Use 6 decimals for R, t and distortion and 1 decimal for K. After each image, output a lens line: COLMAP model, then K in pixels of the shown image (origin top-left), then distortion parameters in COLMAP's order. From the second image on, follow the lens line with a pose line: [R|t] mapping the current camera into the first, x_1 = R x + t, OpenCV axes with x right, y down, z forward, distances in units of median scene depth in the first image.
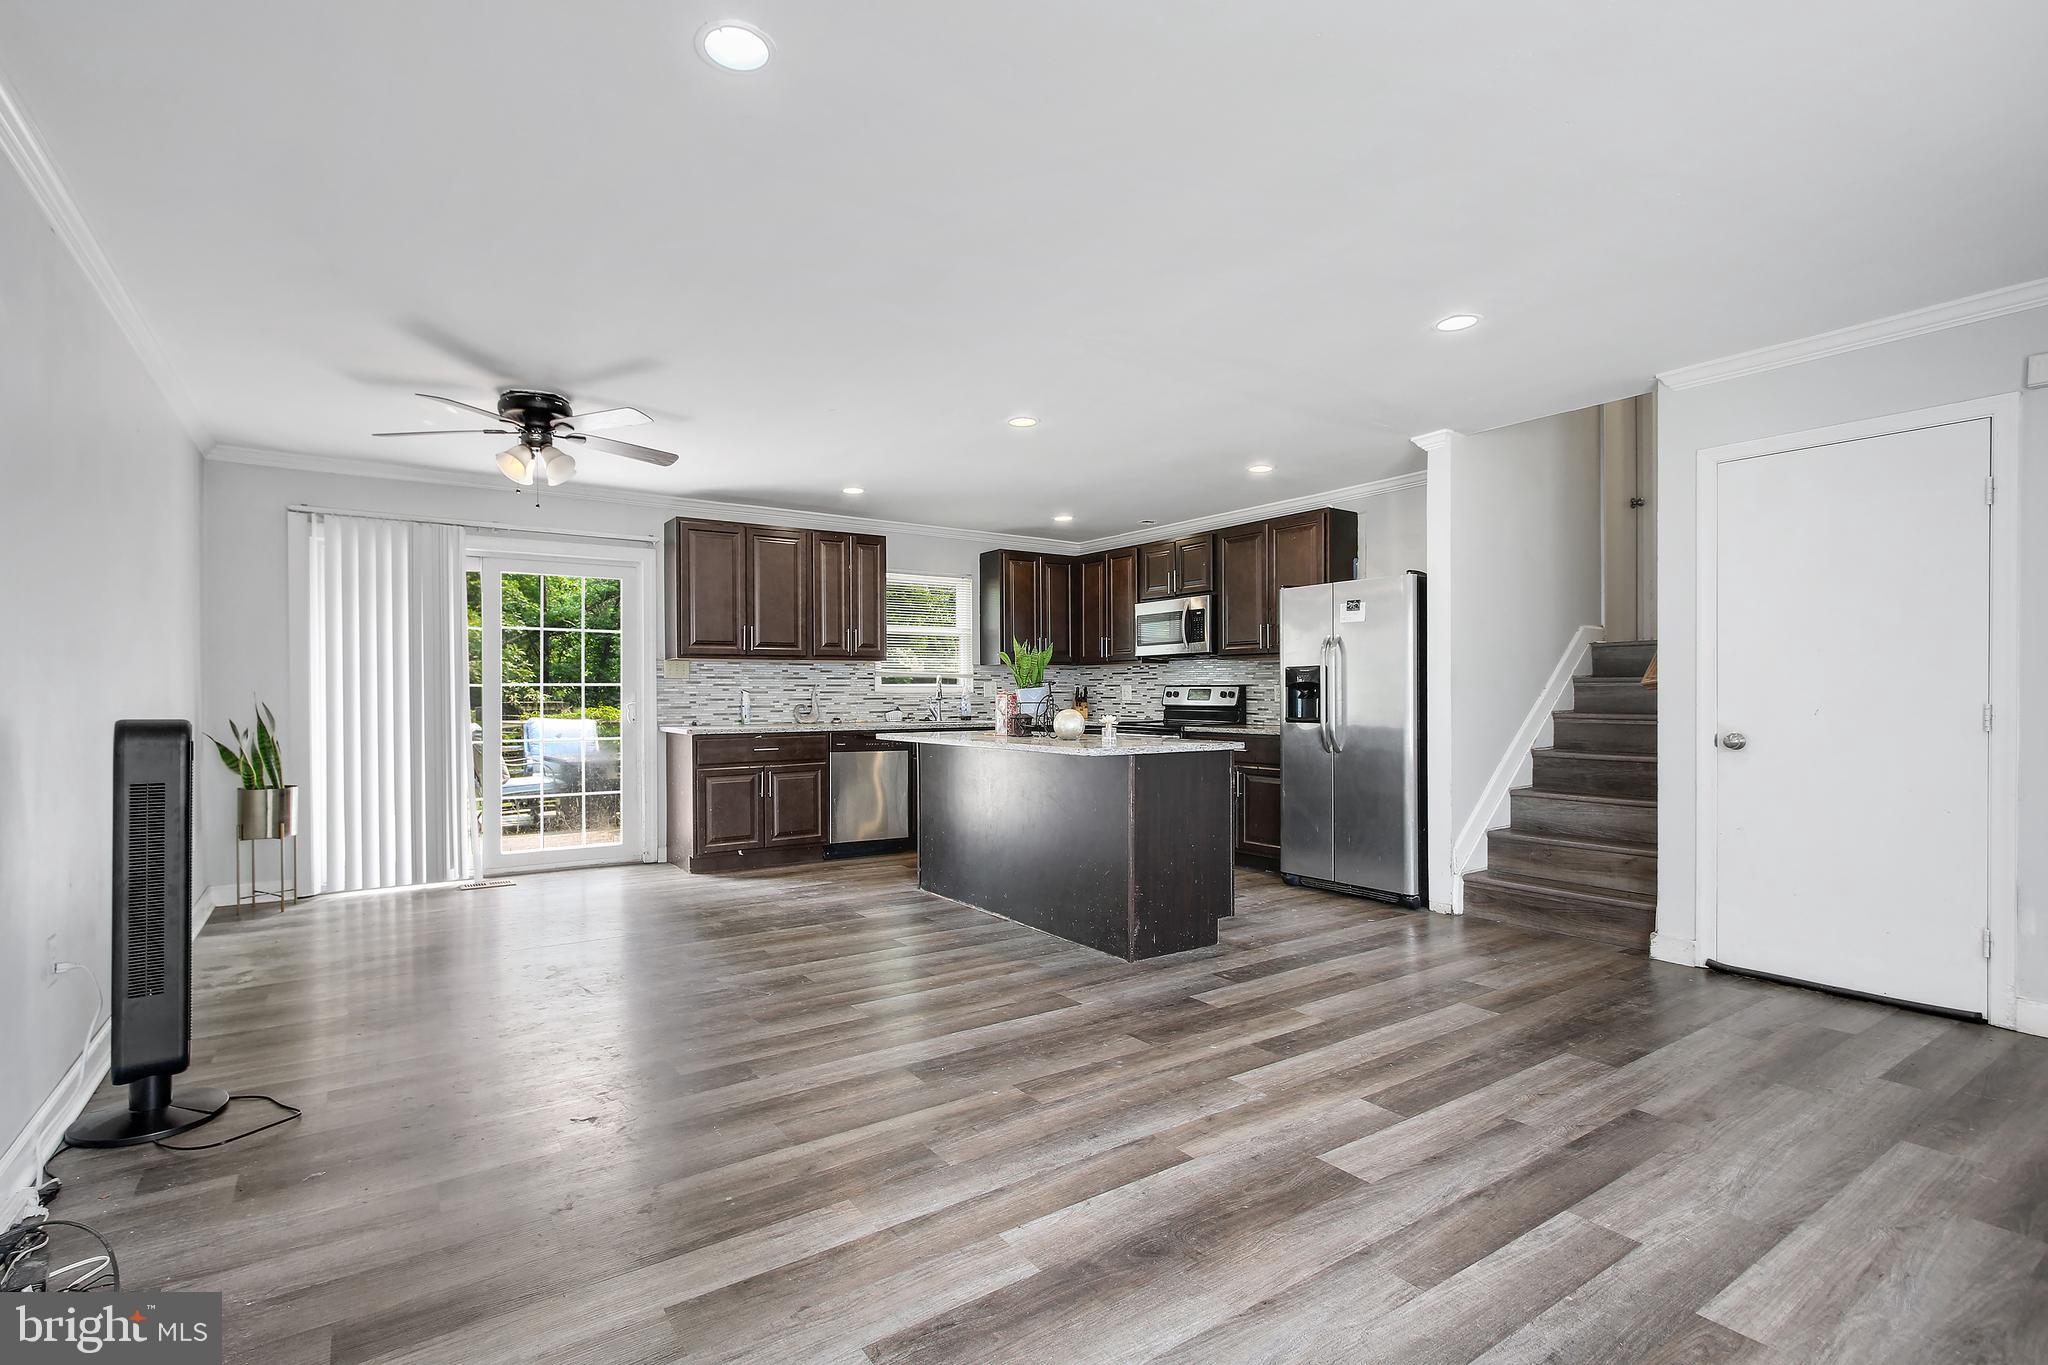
lens RADIAL K [[952.0, 0, 985.5], [0, 952.0, 698.4], [0, 0, 1]] dist [0.000069, 0.000838]
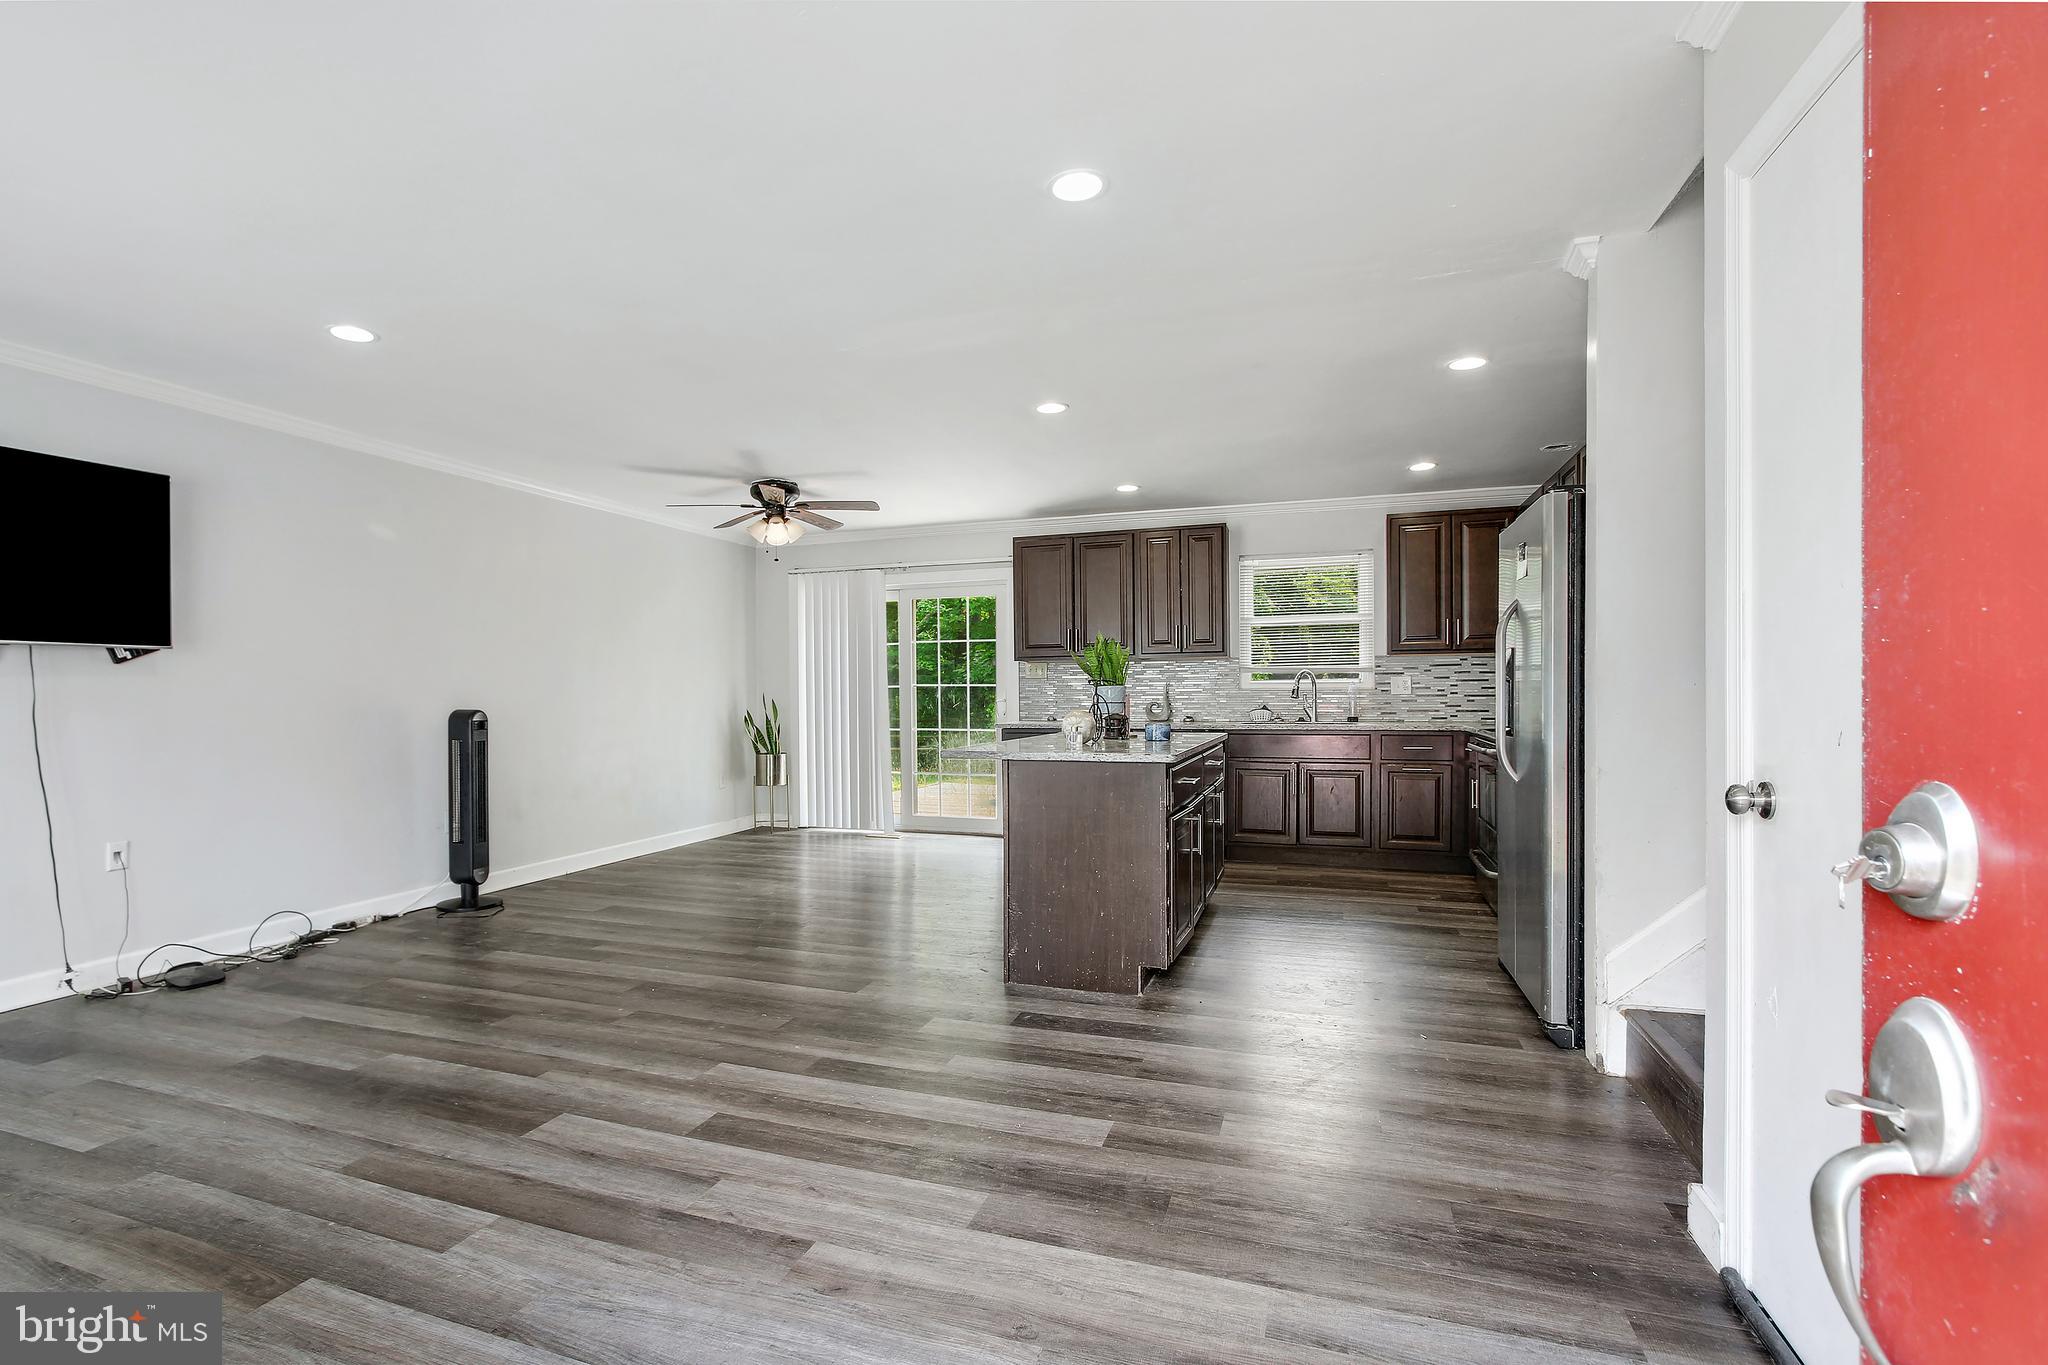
lens RADIAL K [[959.2, 0, 969.0], [0, 959.2, 702.6], [0, 0, 1]] dist [-0.014685, -0.000112]
pose [[0.588745, 0.005838, -0.808298, 0.688592], [0.001411, 0.999965, 0.008250, -0.002788], [0.808318, -0.005997, 0.588716, 0.329467]]
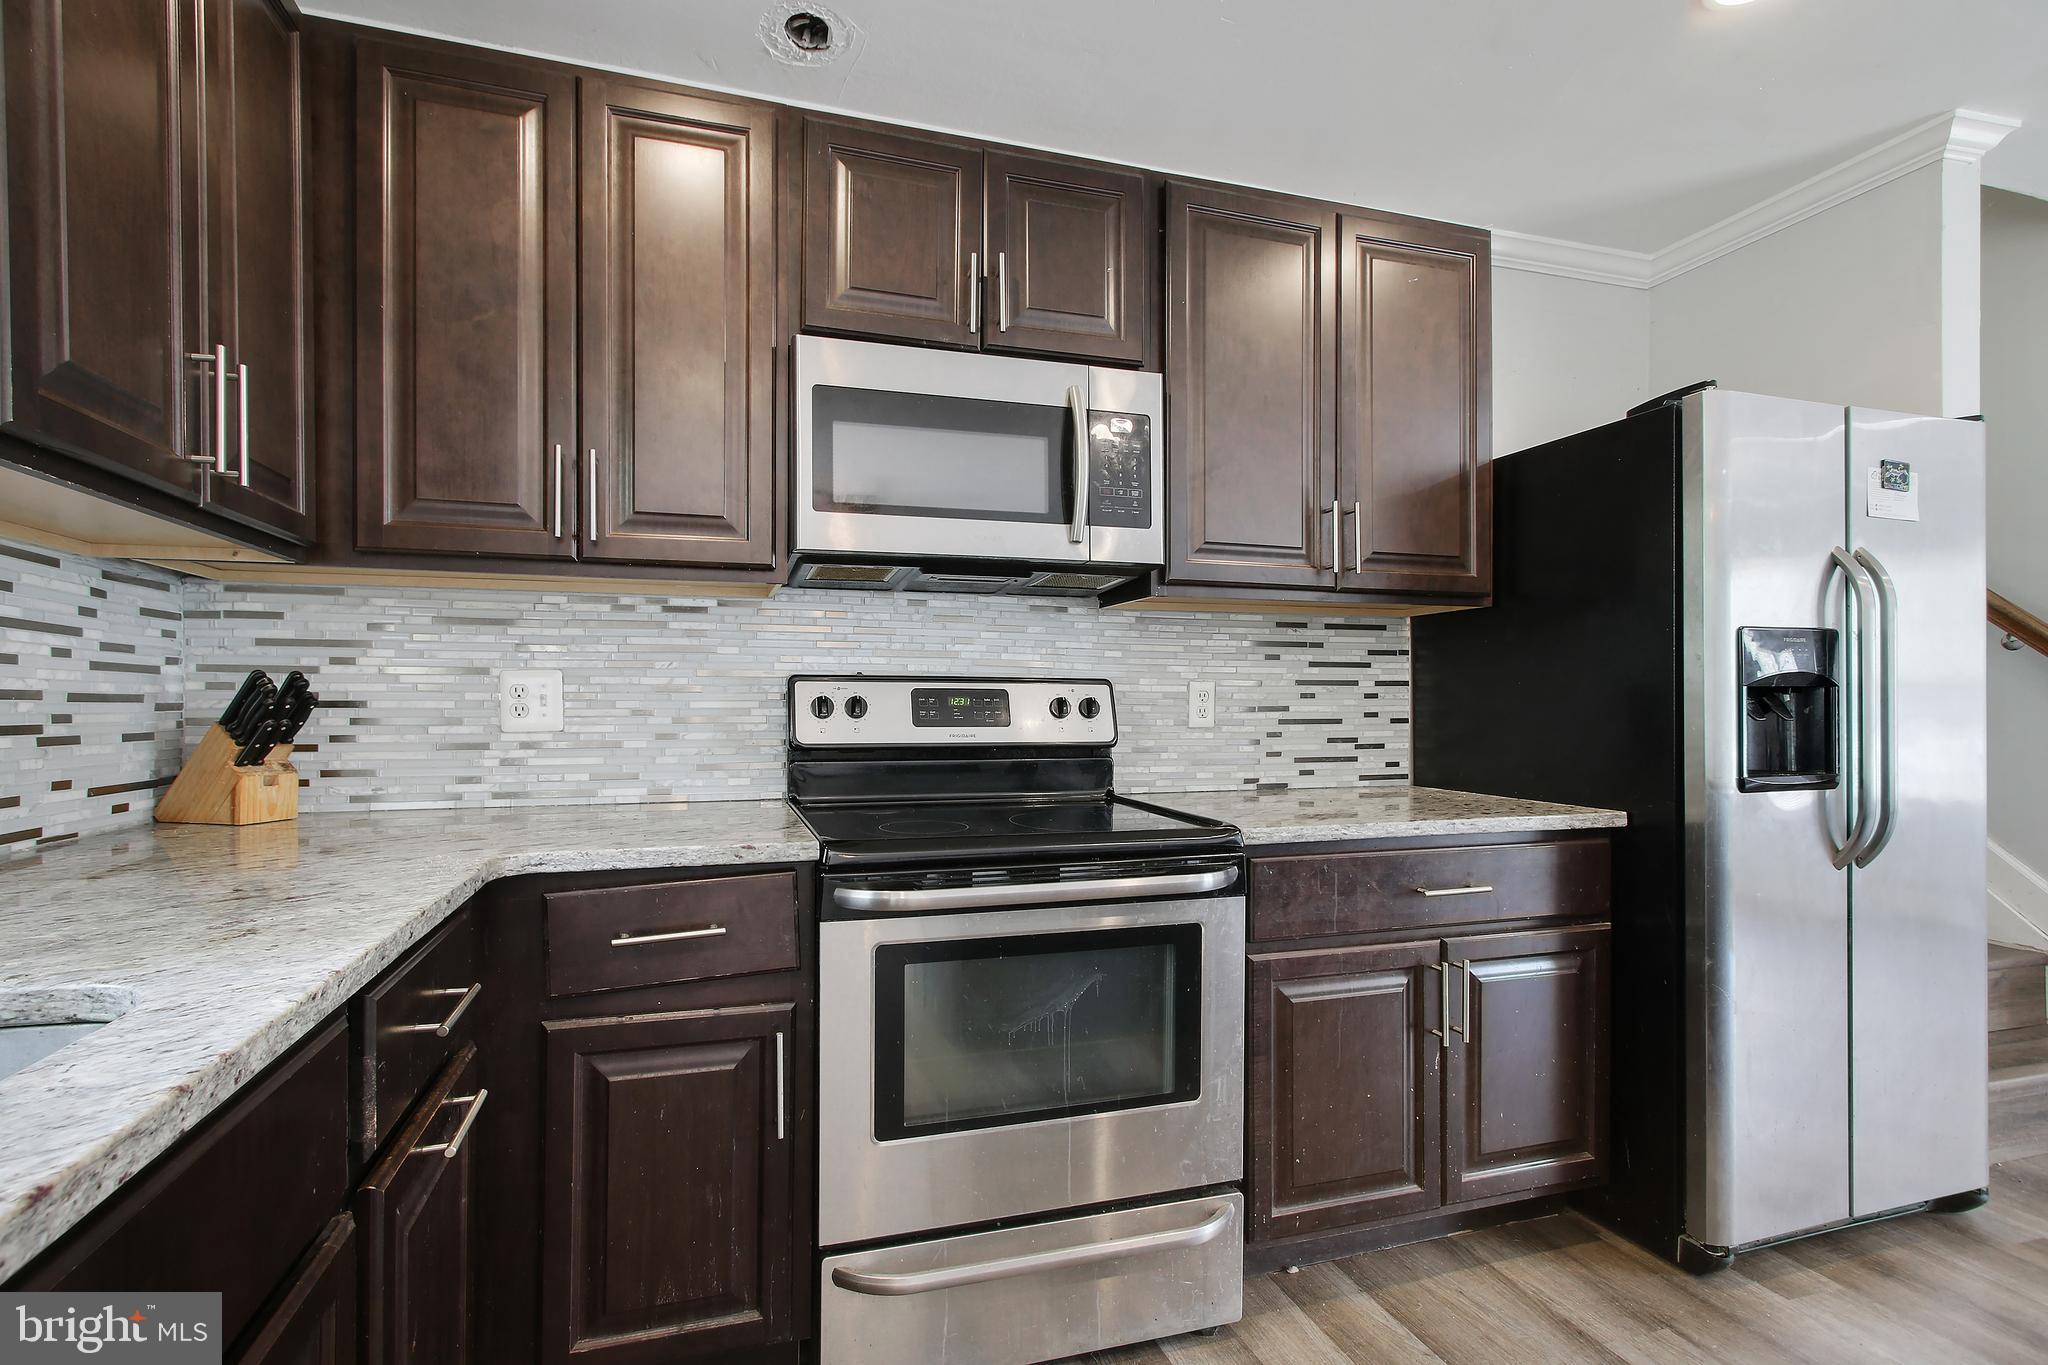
lens RADIAL K [[952.0, 0, 985.5], [0, 952.0, 698.4], [0, 0, 1]] dist [0.000069, 0.000838]
pose [[0.285402, 0.005081, 0.958394, -0.085907], [0.003371, 0.999974, -0.006305, -0.007032], [-0.958402, 0.005030, 0.285378, 1.249206]]
